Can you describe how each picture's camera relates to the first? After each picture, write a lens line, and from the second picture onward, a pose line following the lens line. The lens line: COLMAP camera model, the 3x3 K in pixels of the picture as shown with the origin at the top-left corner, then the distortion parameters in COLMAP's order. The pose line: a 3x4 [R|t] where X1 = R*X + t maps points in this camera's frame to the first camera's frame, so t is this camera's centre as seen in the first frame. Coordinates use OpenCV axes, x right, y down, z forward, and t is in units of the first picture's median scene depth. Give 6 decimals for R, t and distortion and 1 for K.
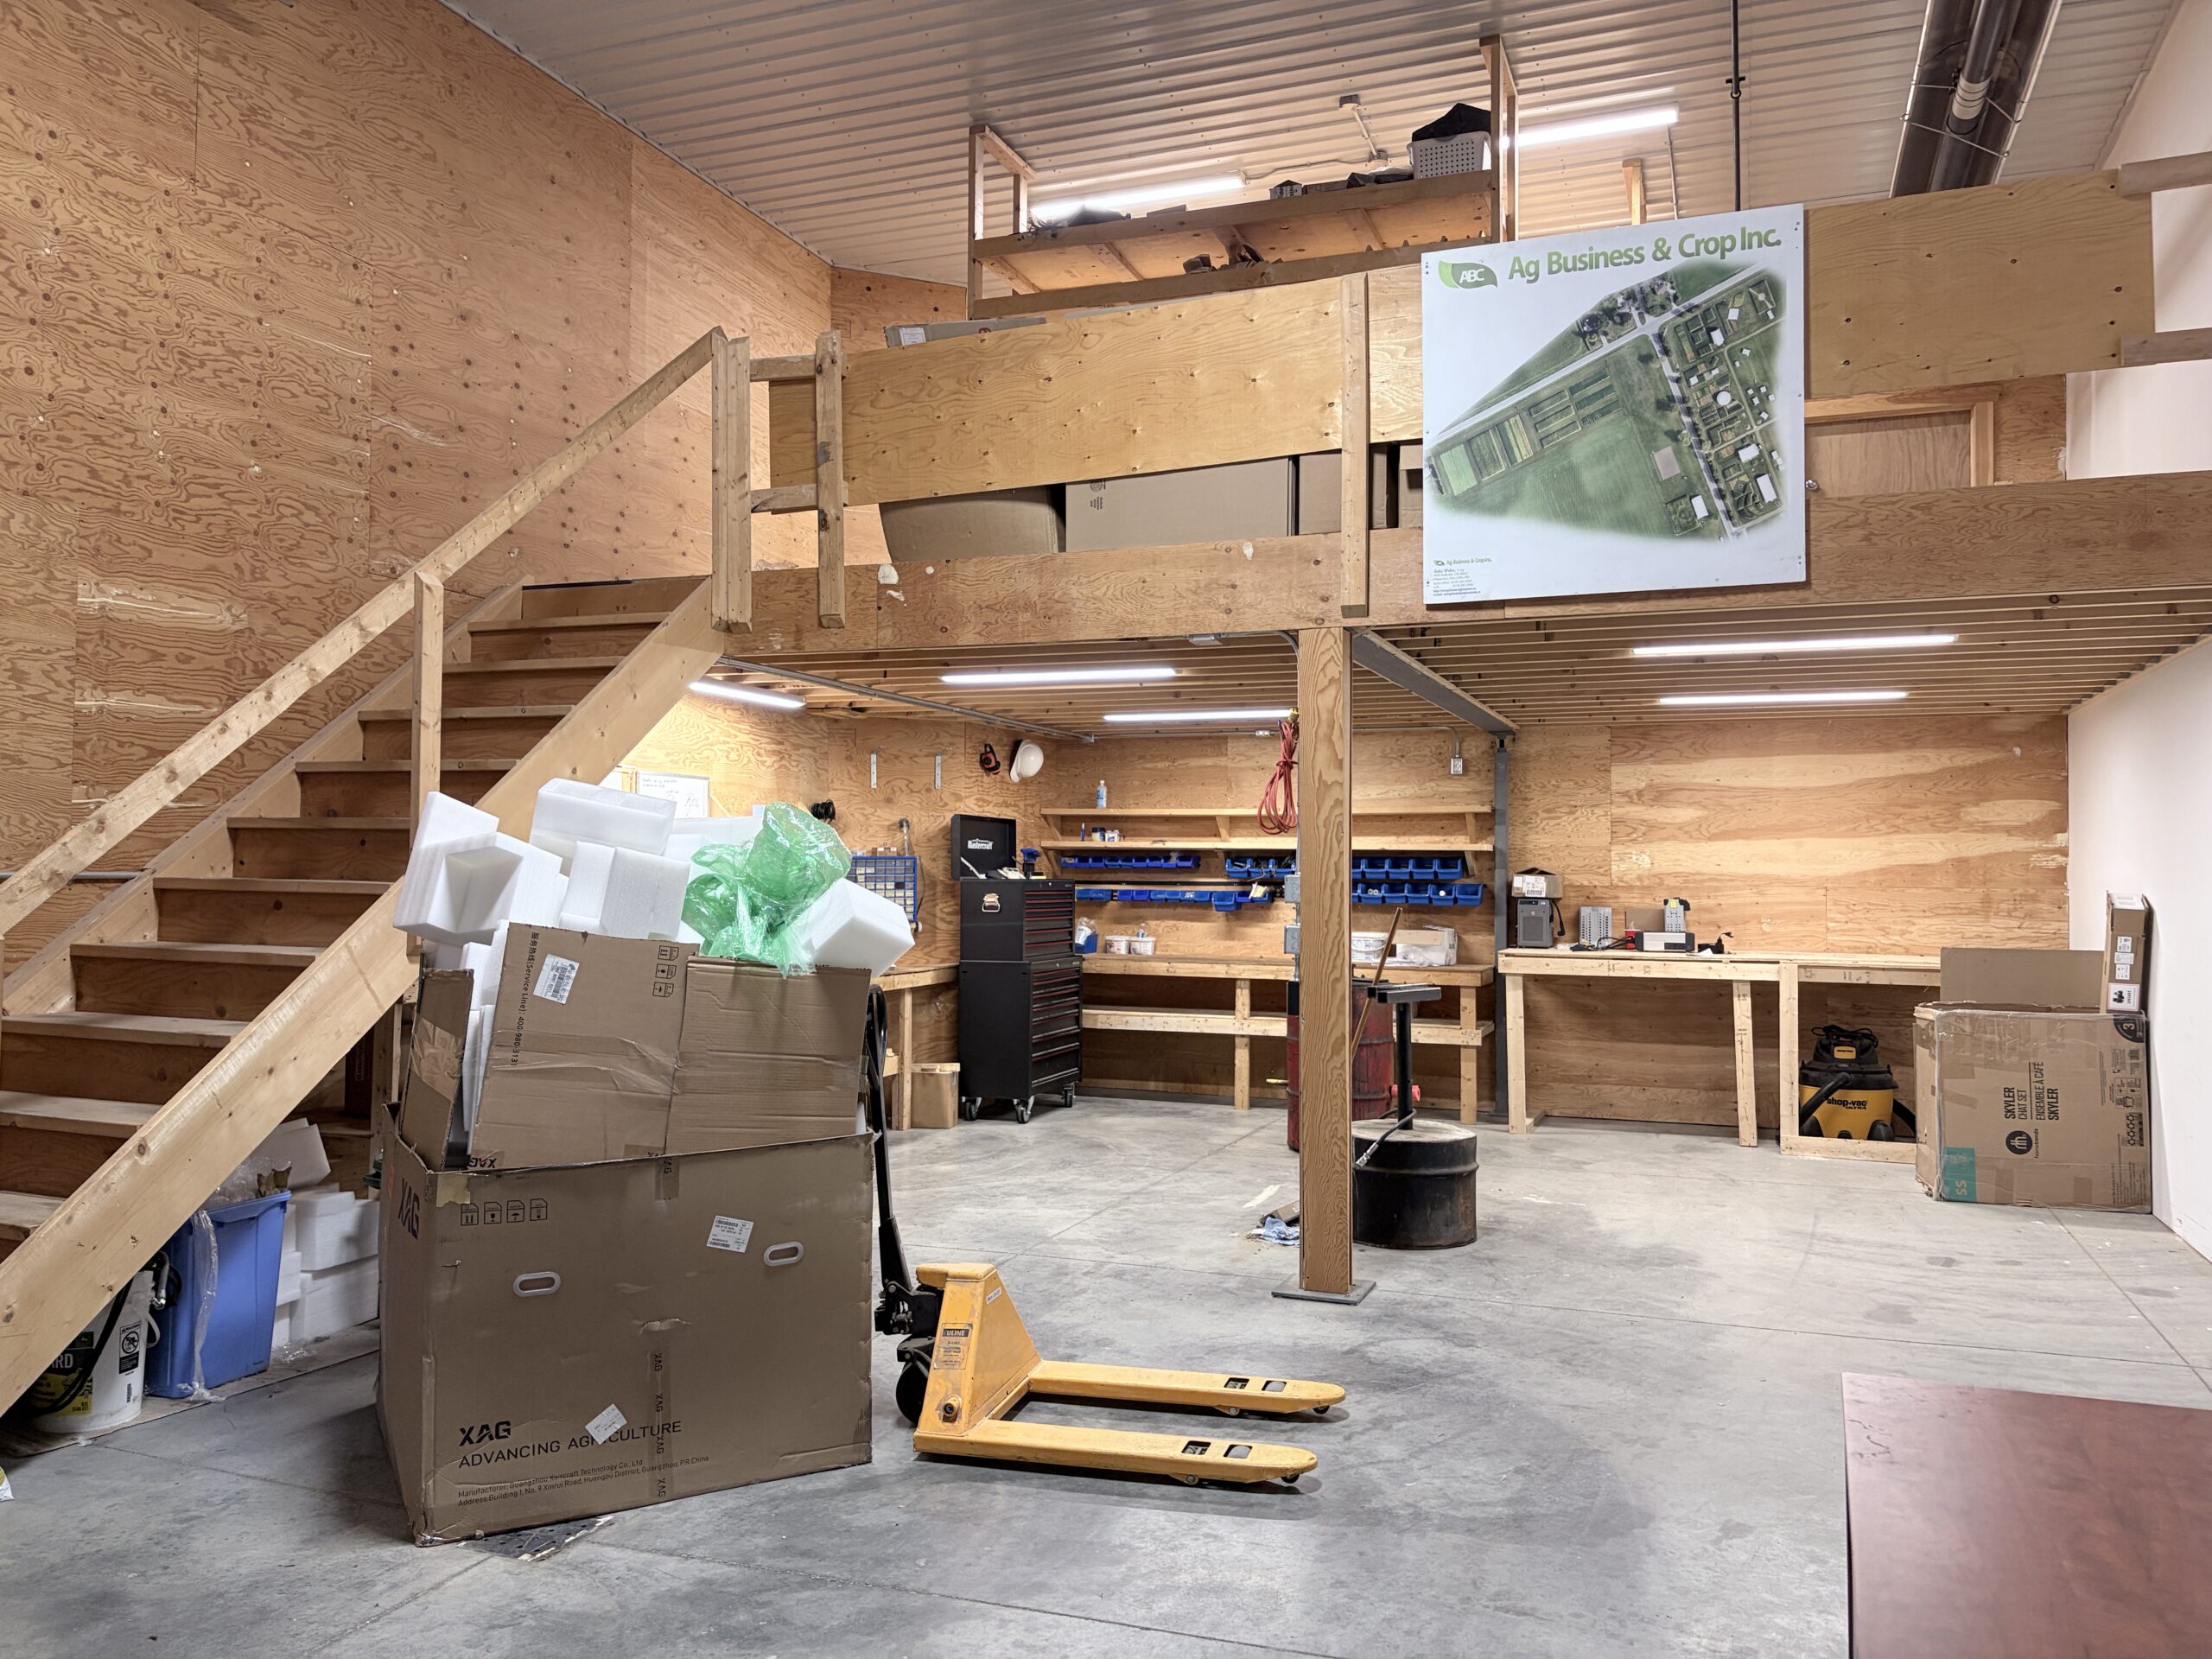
lens RADIAL K [[1632.6, 0, 1105.8], [0, 1632.6, 808.3], [0, 0, 1]] dist [0.081142, -0.125732]
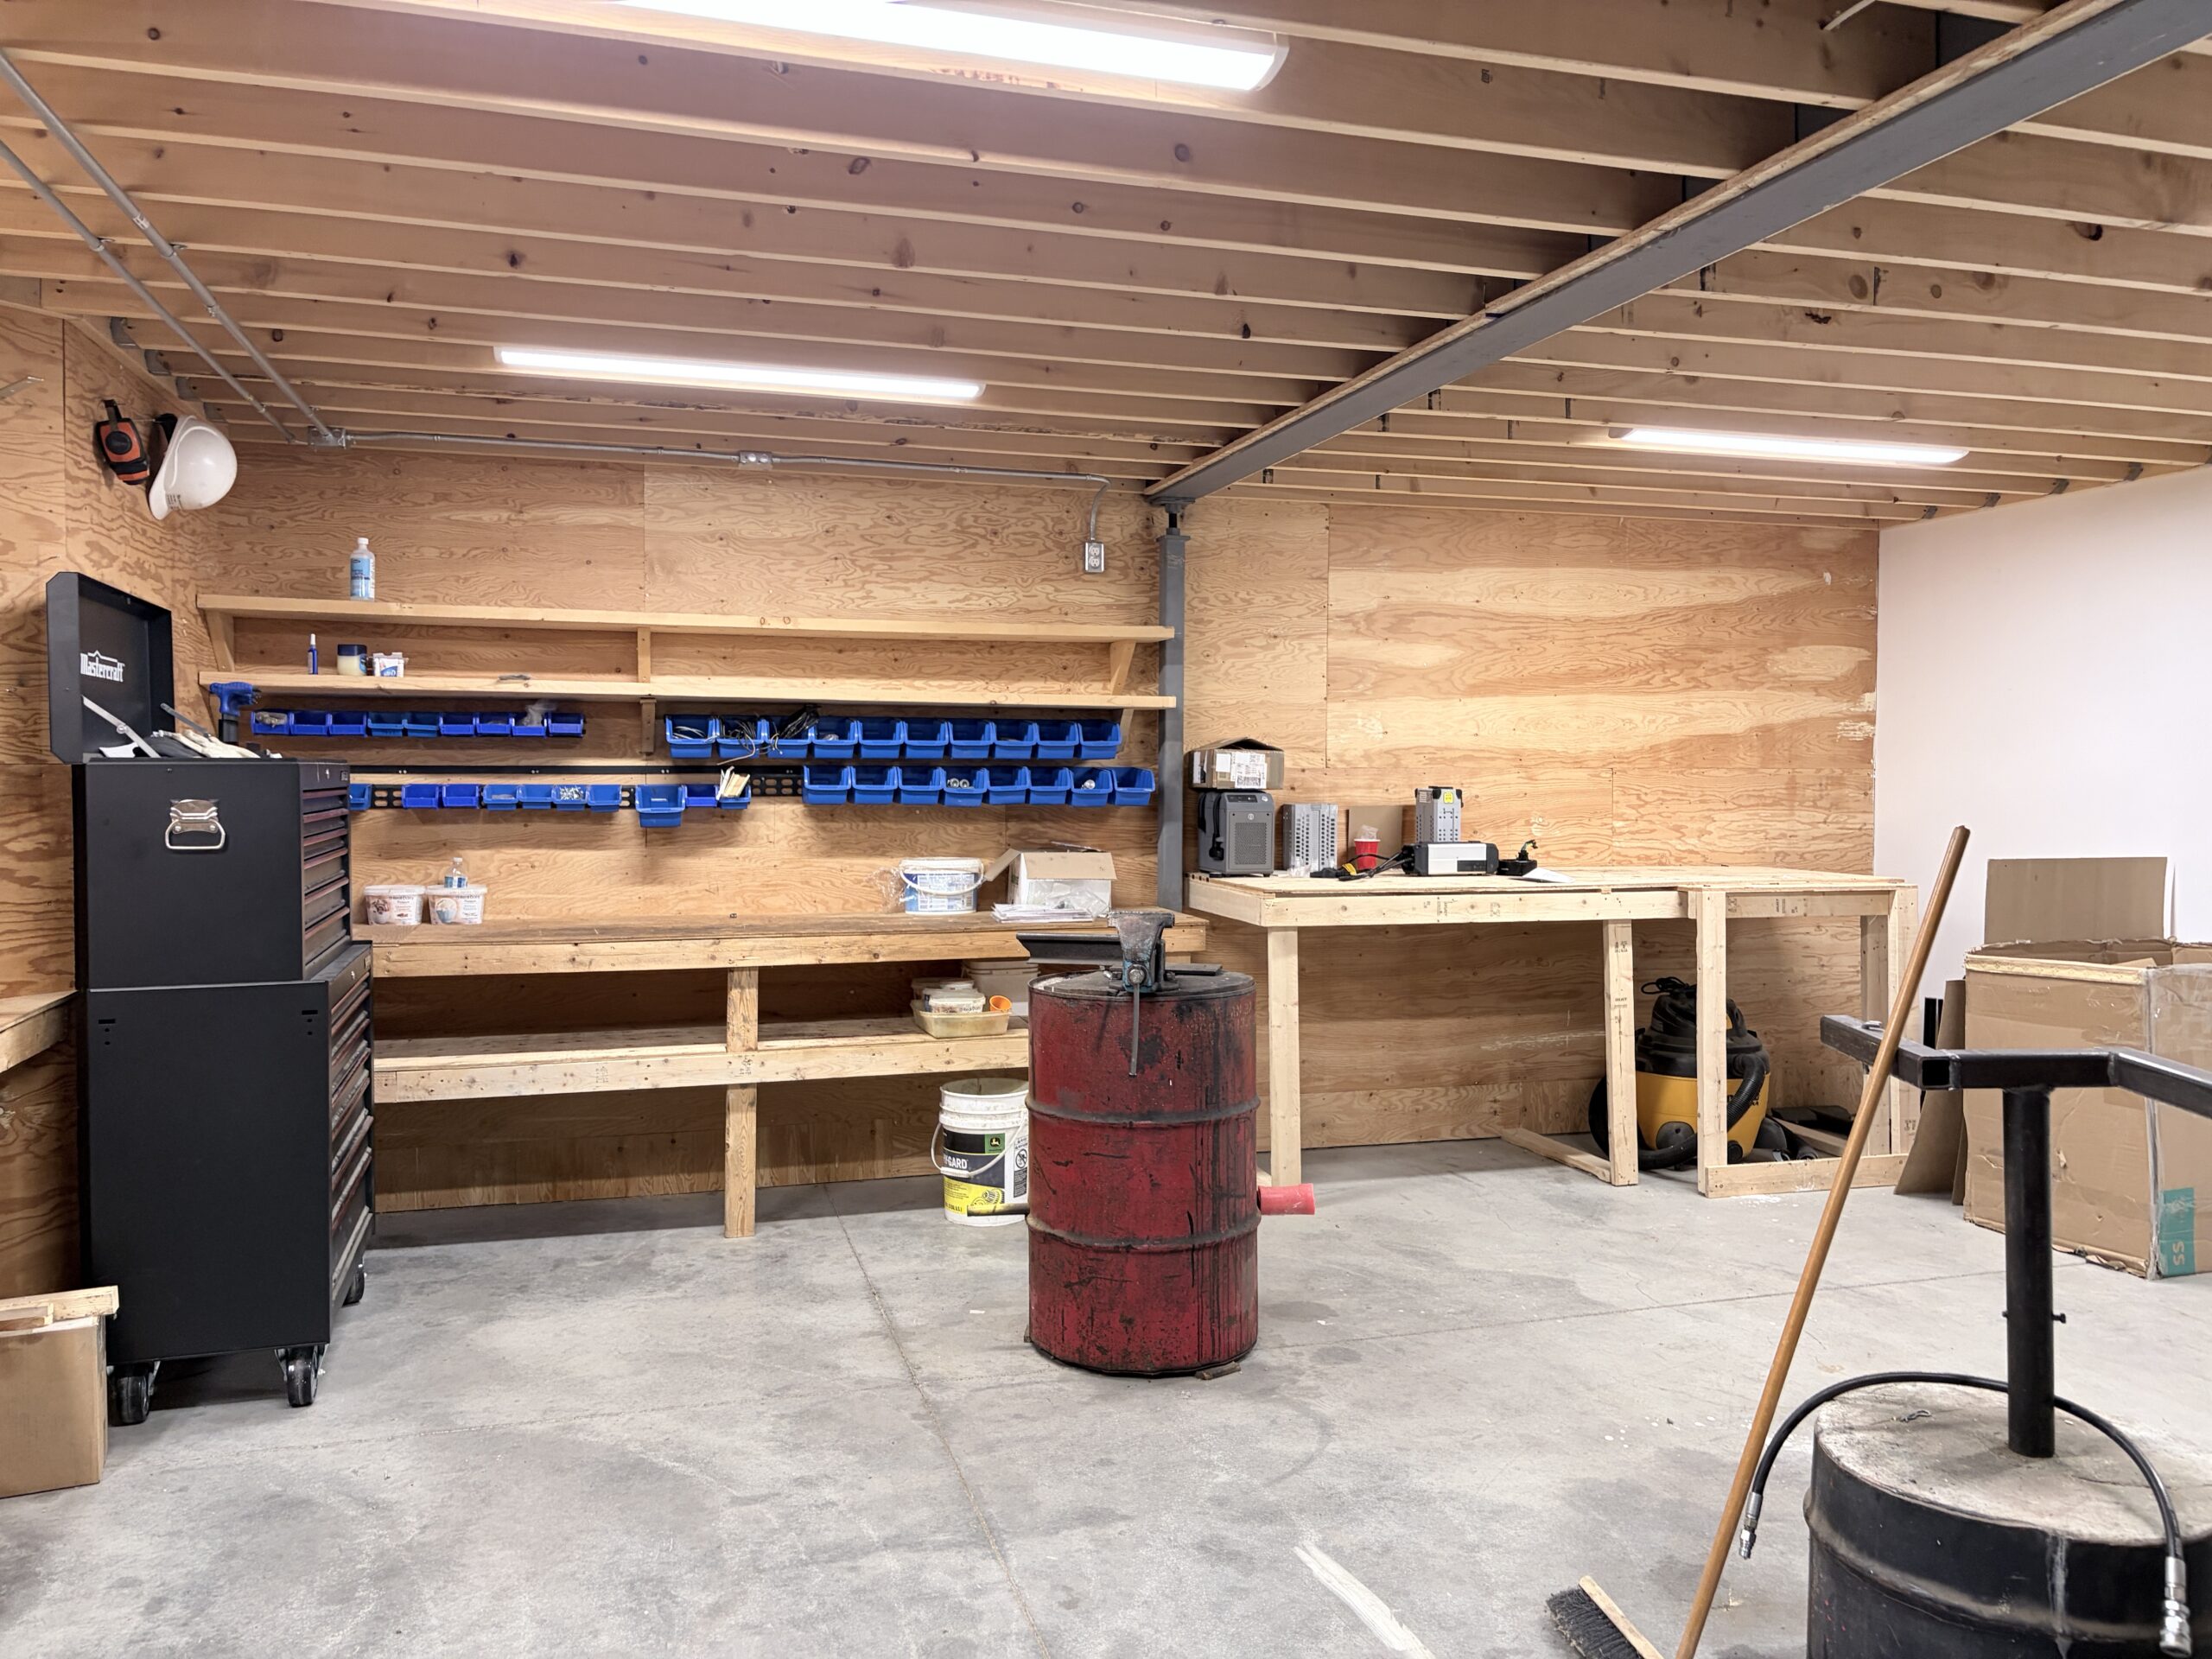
lens RADIAL K [[1632.6, 0, 1105.8], [0, 1632.6, 808.3], [0, 0, 1]] dist [0.081142, -0.125732]
pose [[0.795375, -0.019189, 0.605814, -0.126437], [-0.022139, 0.997912, 0.060675, 0.027020], [-0.605713, -0.061671, 0.793289, 0.573019]]
